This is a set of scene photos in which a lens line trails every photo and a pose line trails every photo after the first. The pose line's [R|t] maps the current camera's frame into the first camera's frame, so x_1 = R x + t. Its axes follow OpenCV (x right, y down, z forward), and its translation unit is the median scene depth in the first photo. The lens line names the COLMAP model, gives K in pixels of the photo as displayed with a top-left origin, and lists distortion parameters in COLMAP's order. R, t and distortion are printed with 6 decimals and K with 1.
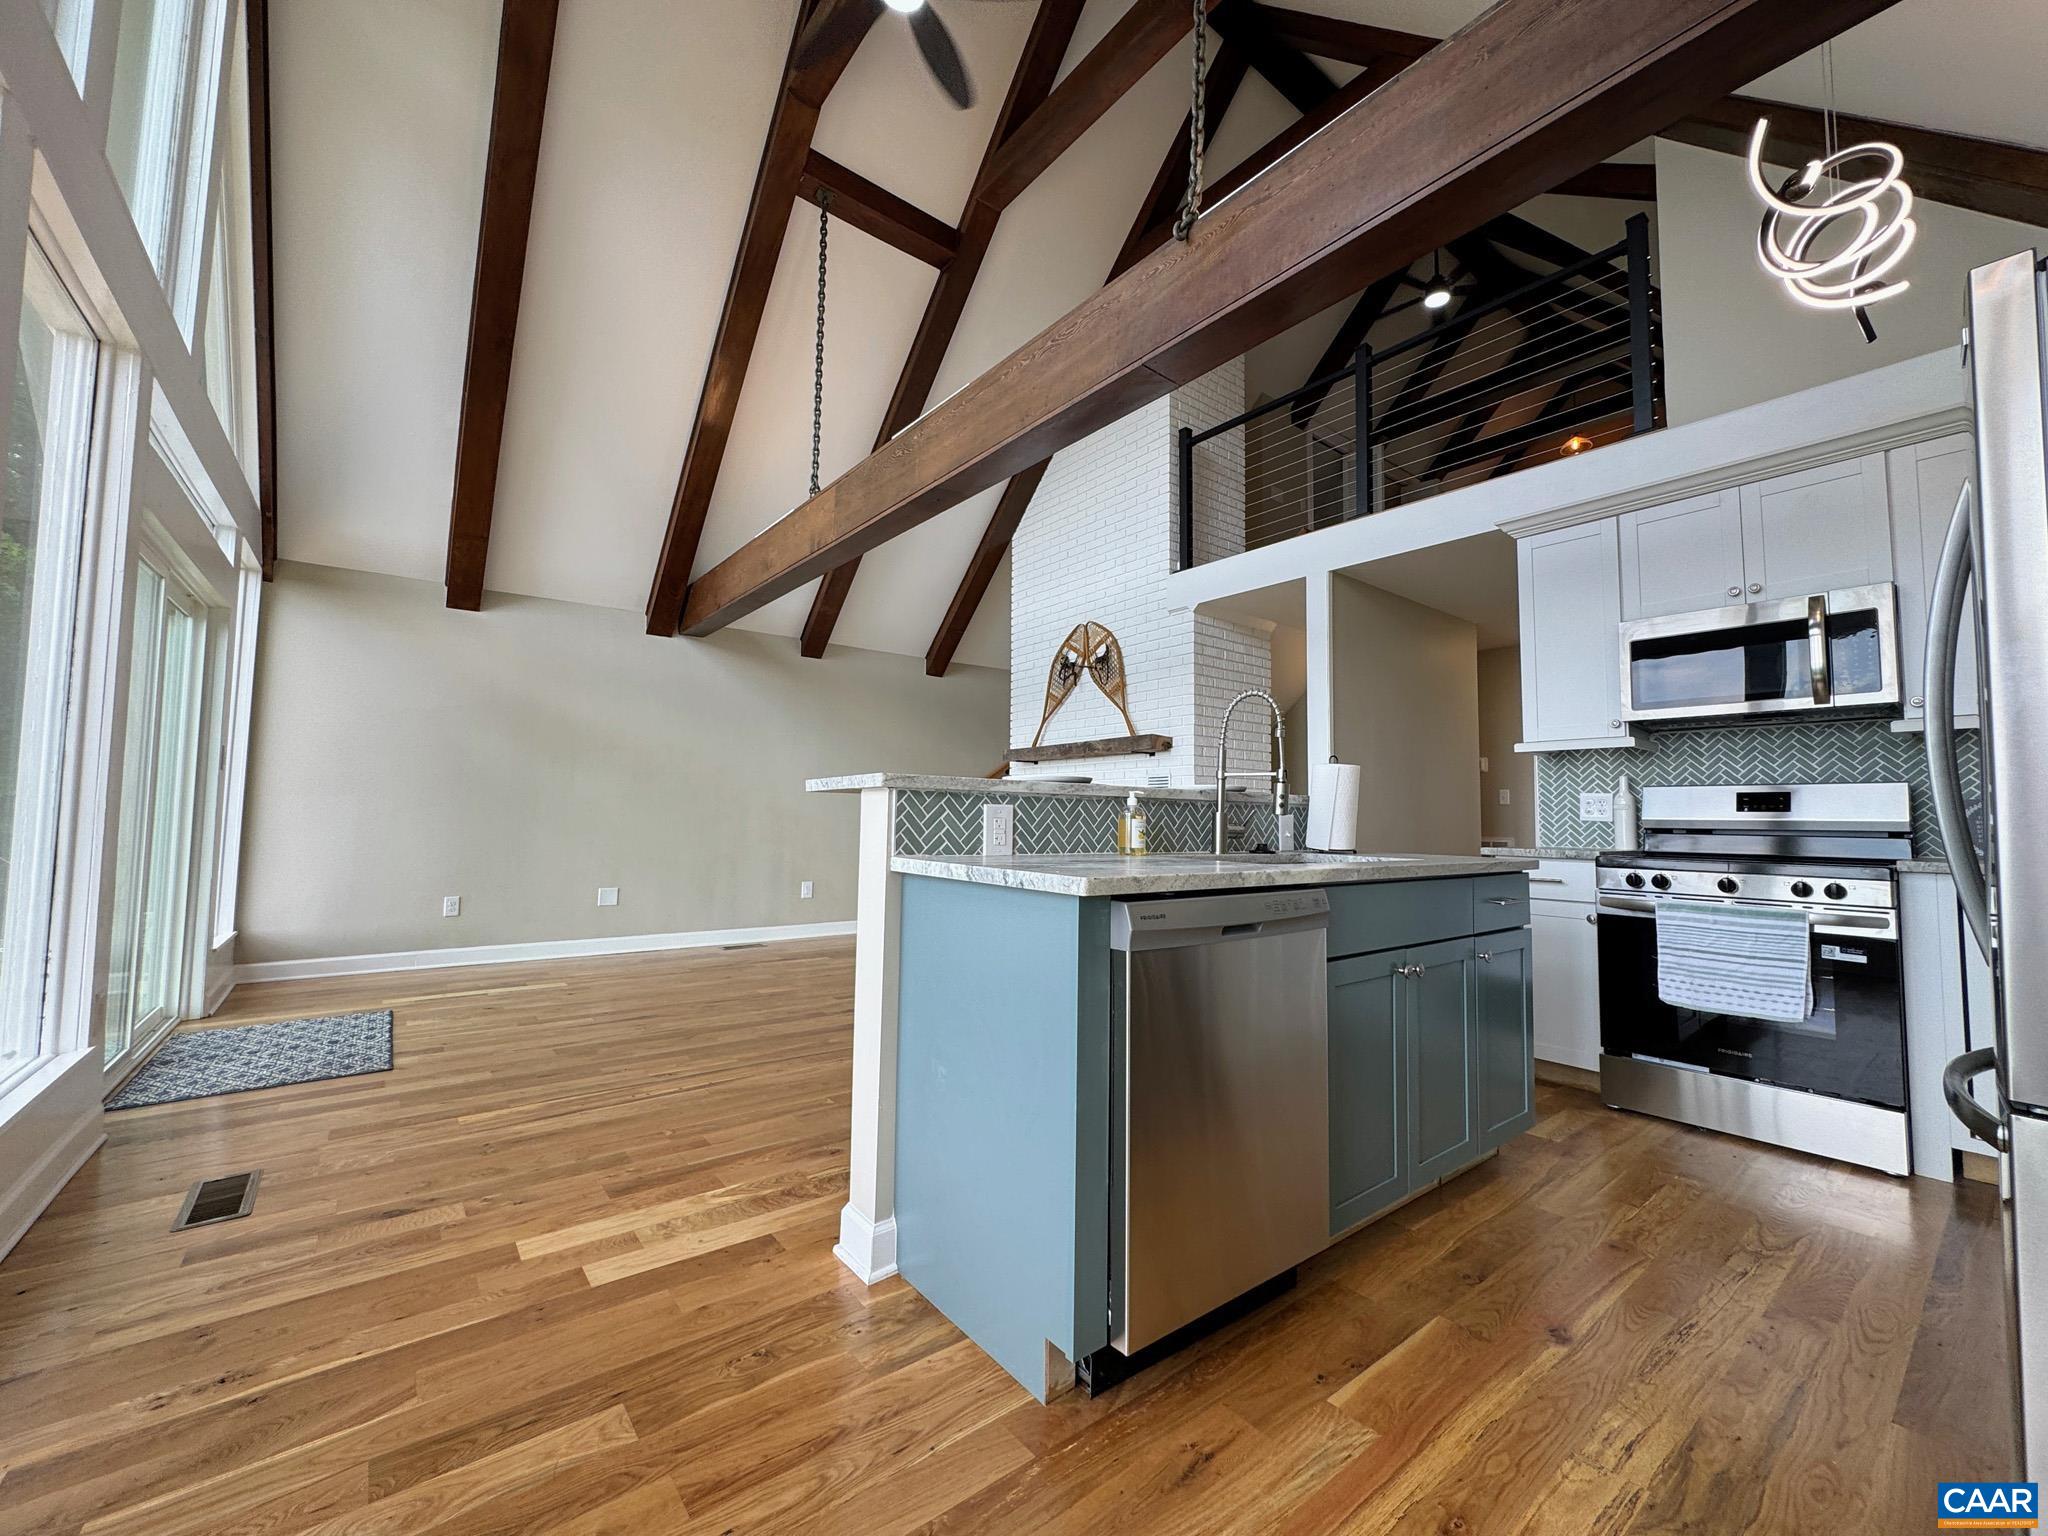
lens RADIAL K [[814.8, 0, 1023.8], [0, 814.8, 763.8], [0, 0, 1]] dist [-0.002669, 0.000123]
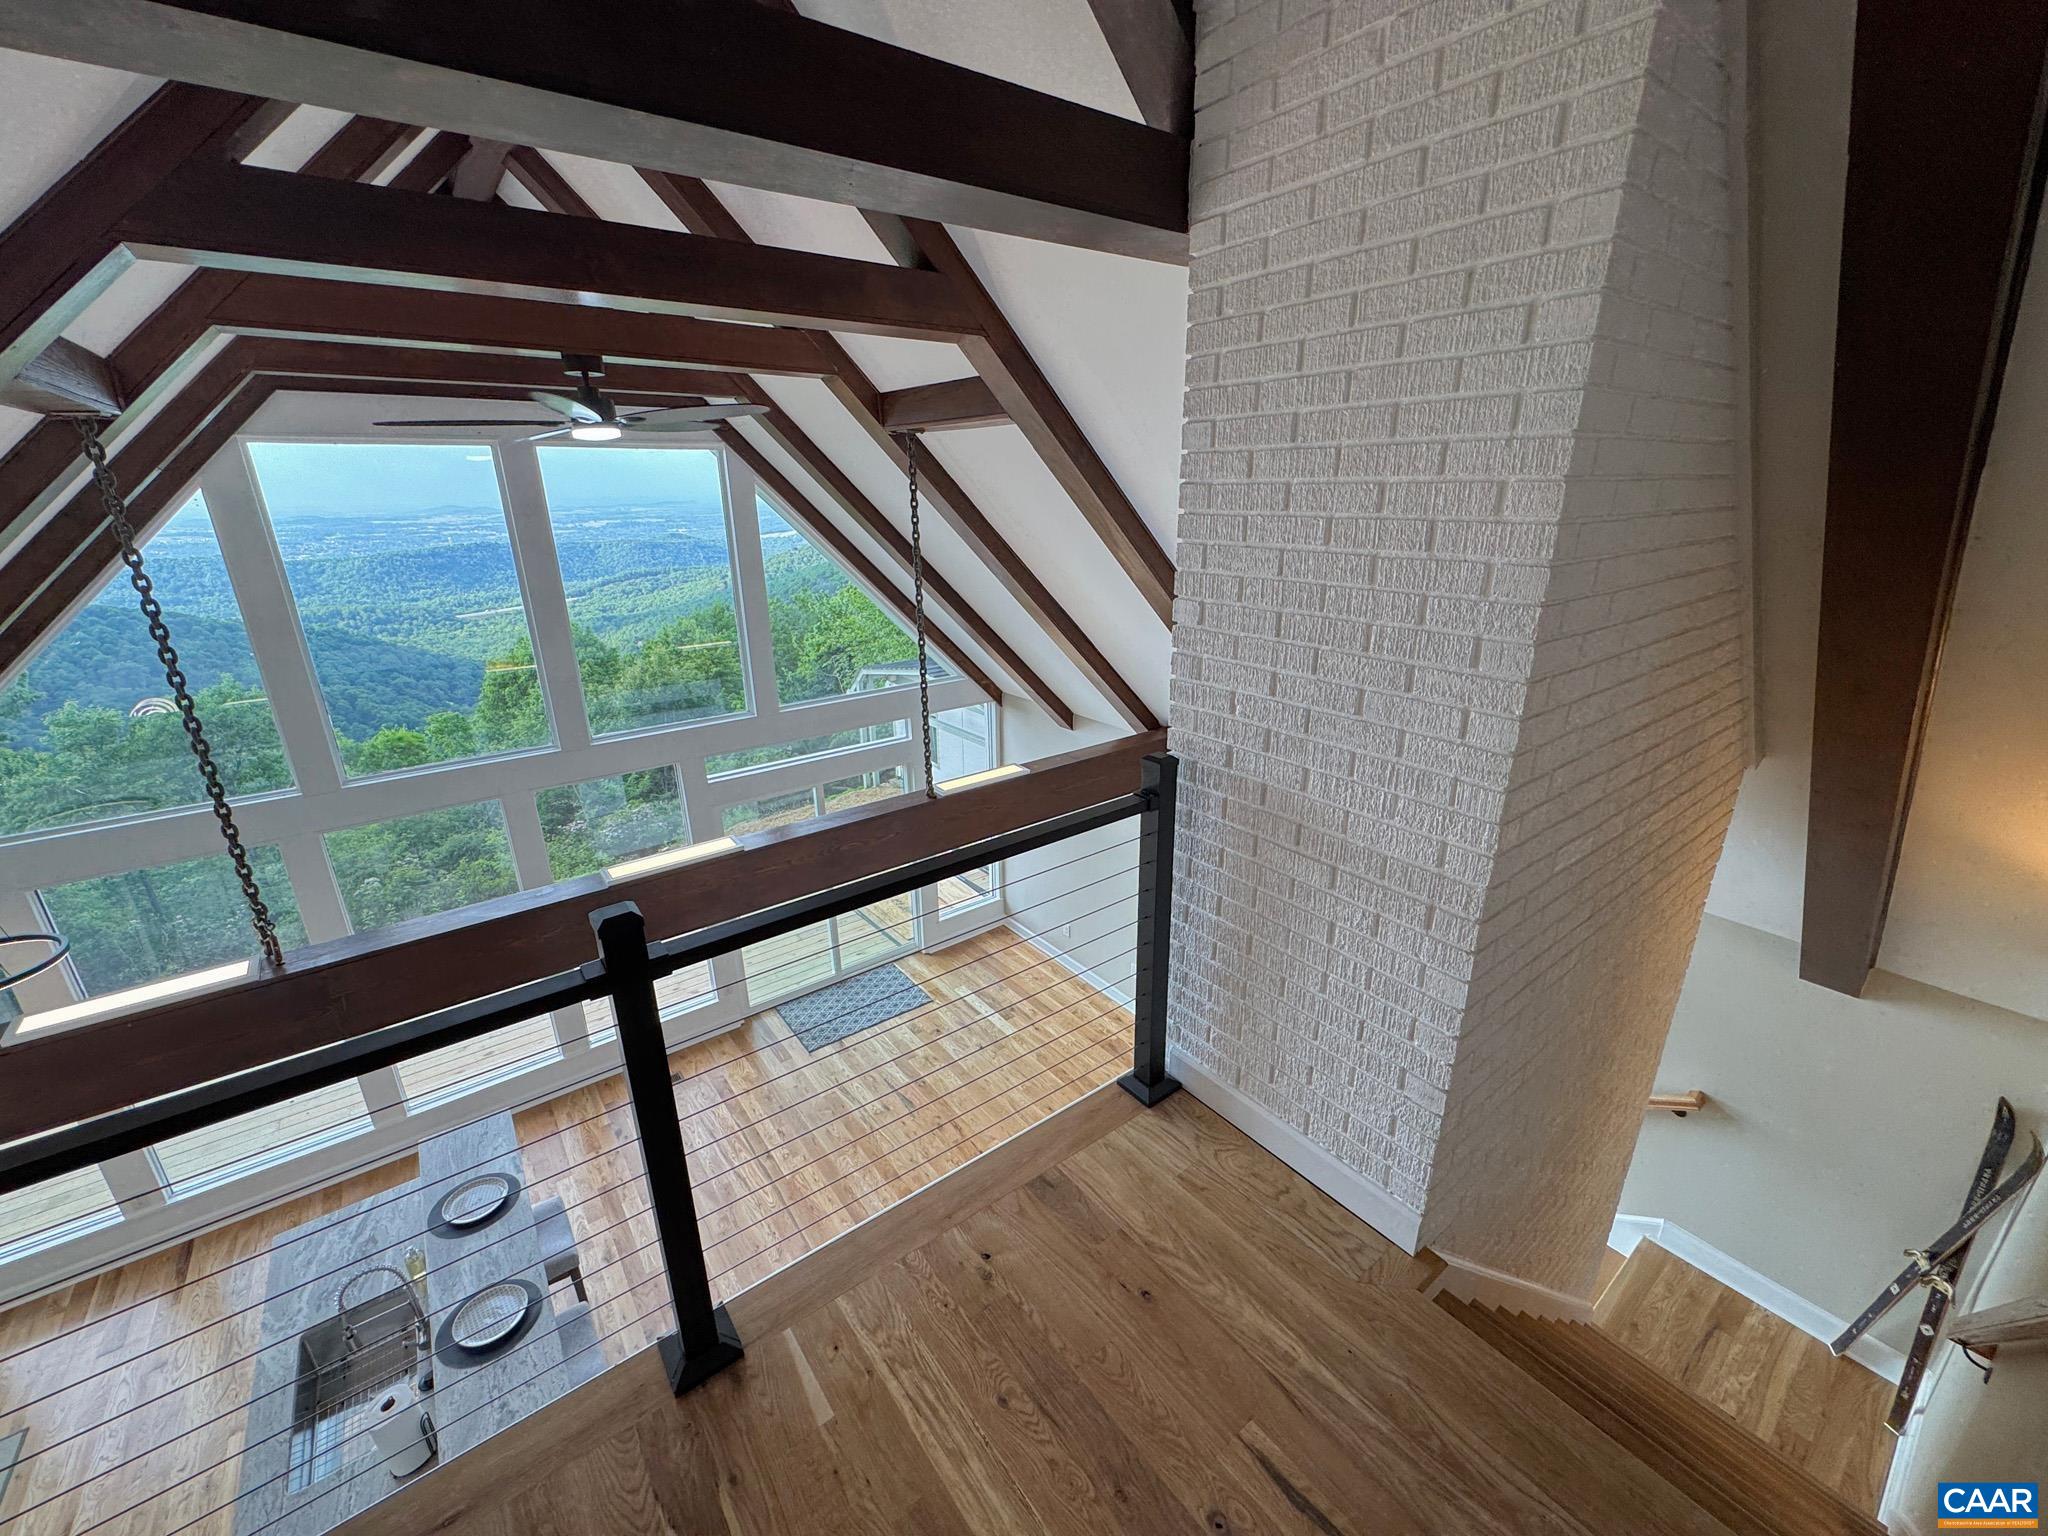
lens RADIAL K [[814.8, 0, 1024.4], [0, 814.8, 763.8], [0, 0, 1]] dist [-0.002669, 0.000123]
pose [[-0.017849, 0.309583, -0.950705, 0.528910], [0.077245, 0.948442, 0.307395, -0.504345], [0.996852, -0.067951, -0.040842, 0.912710]]
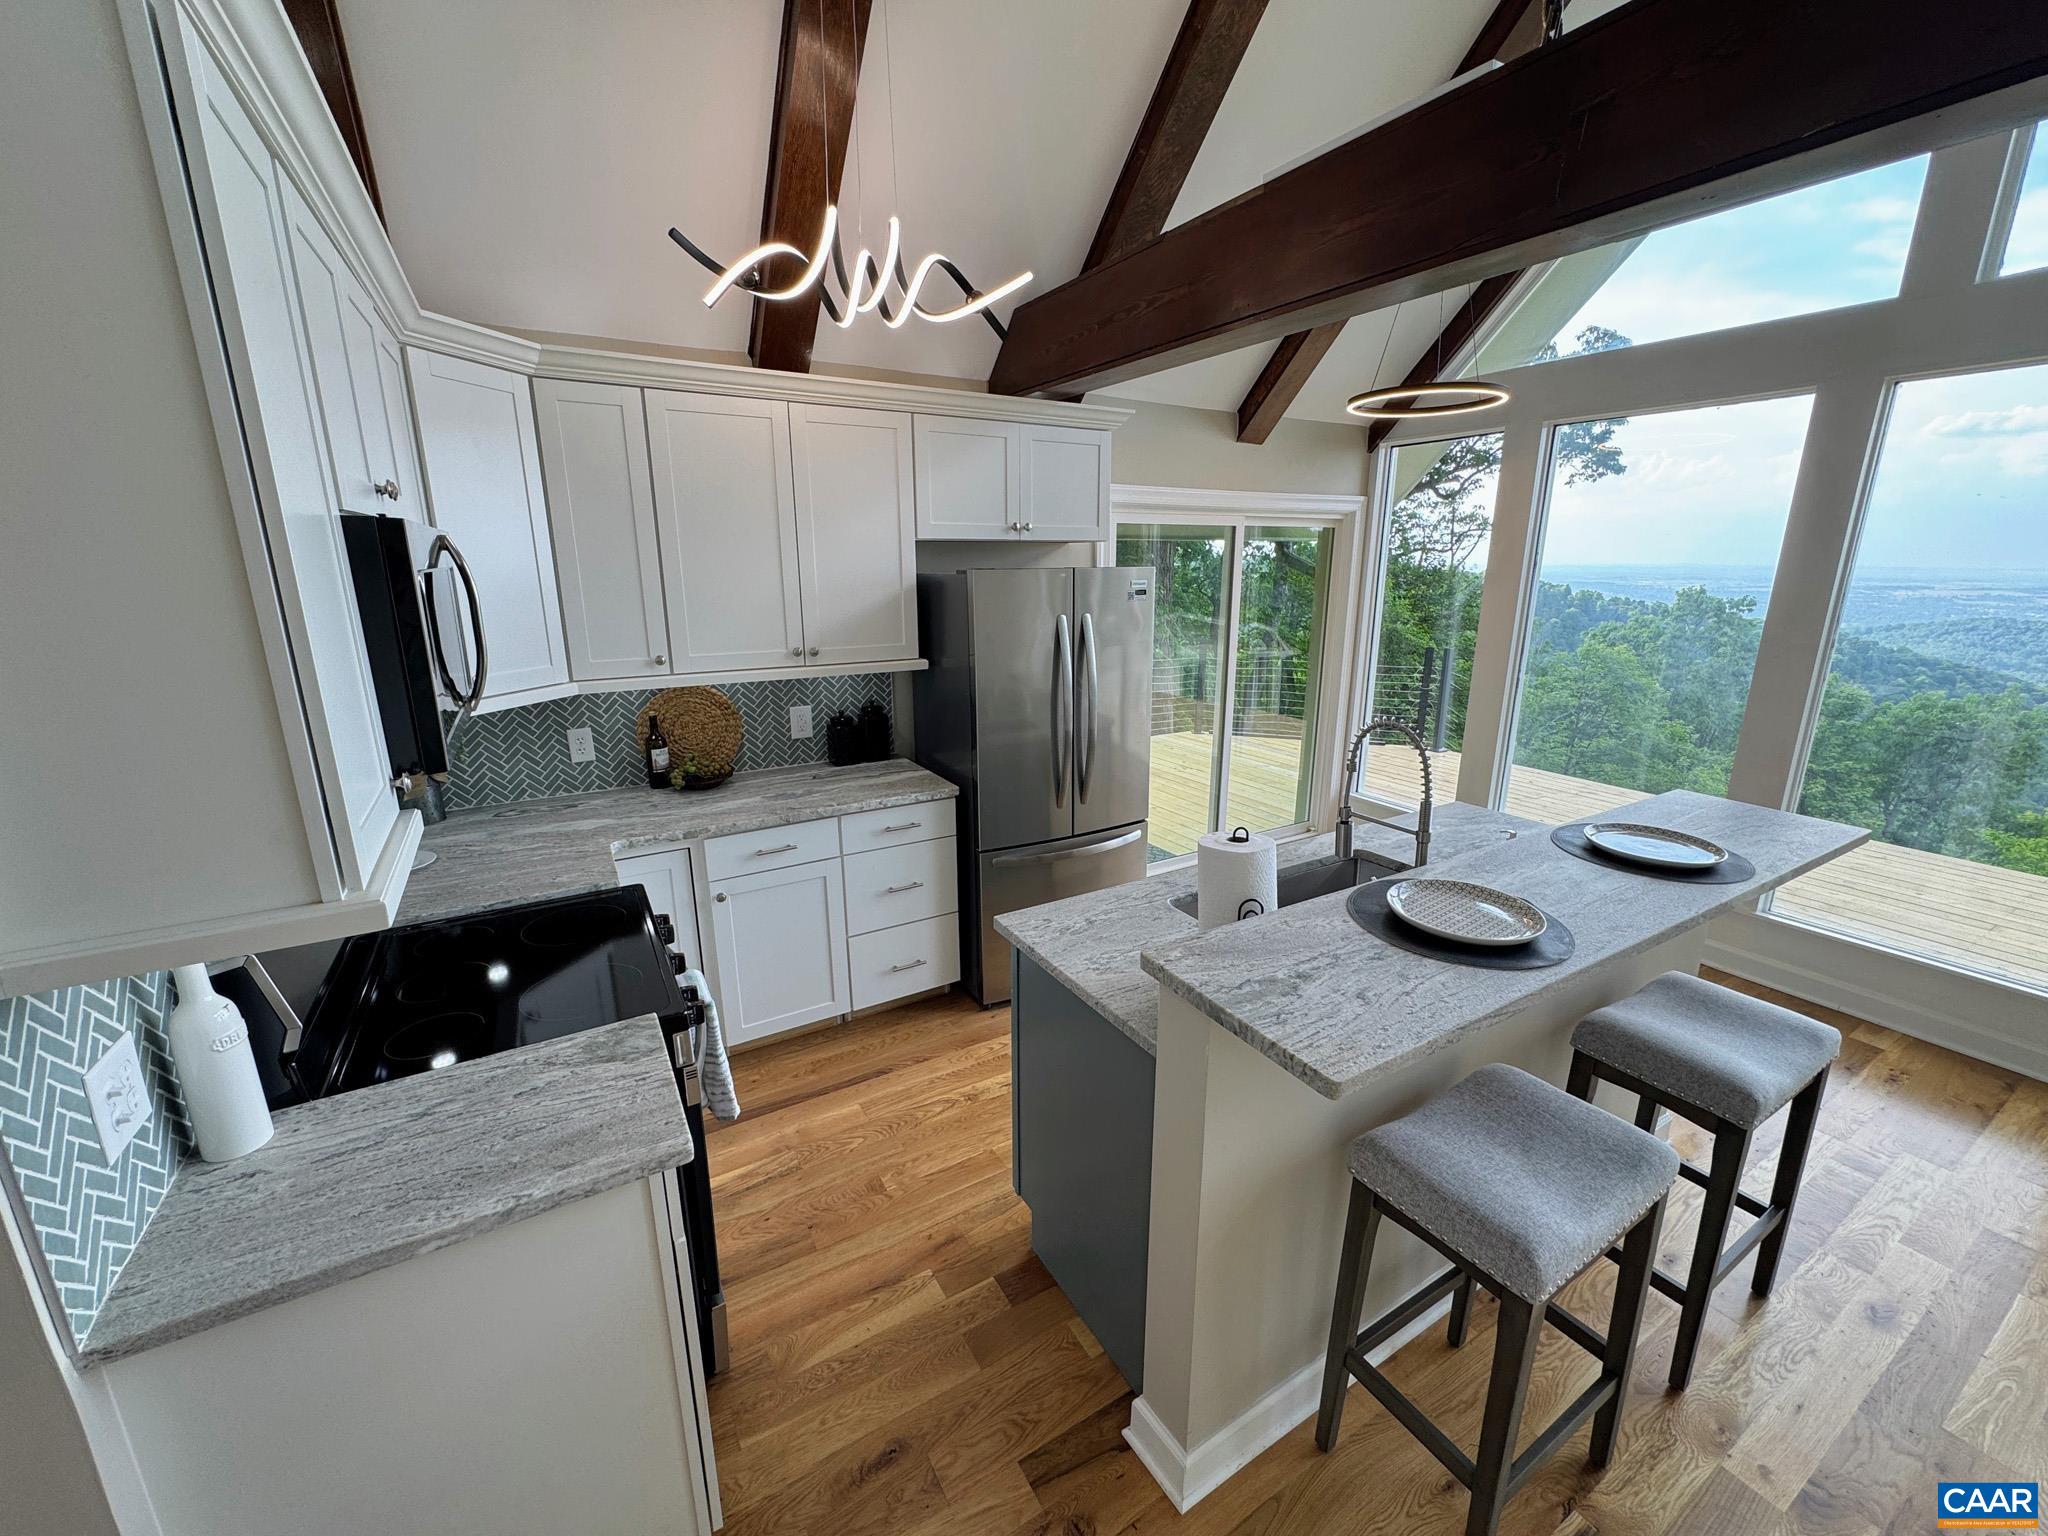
lens RADIAL K [[814.8, 0, 1022.6], [0, 814.8, 763.3], [0, 0, 1]] dist [-0.002669, 0.000123]
pose [[-0.990450, -0.046536, 0.129778, 0.218061], [-0.022046, 0.982658, 0.184114, -0.076818], [-0.136095, 0.179494, -0.974300, 0.751878]]
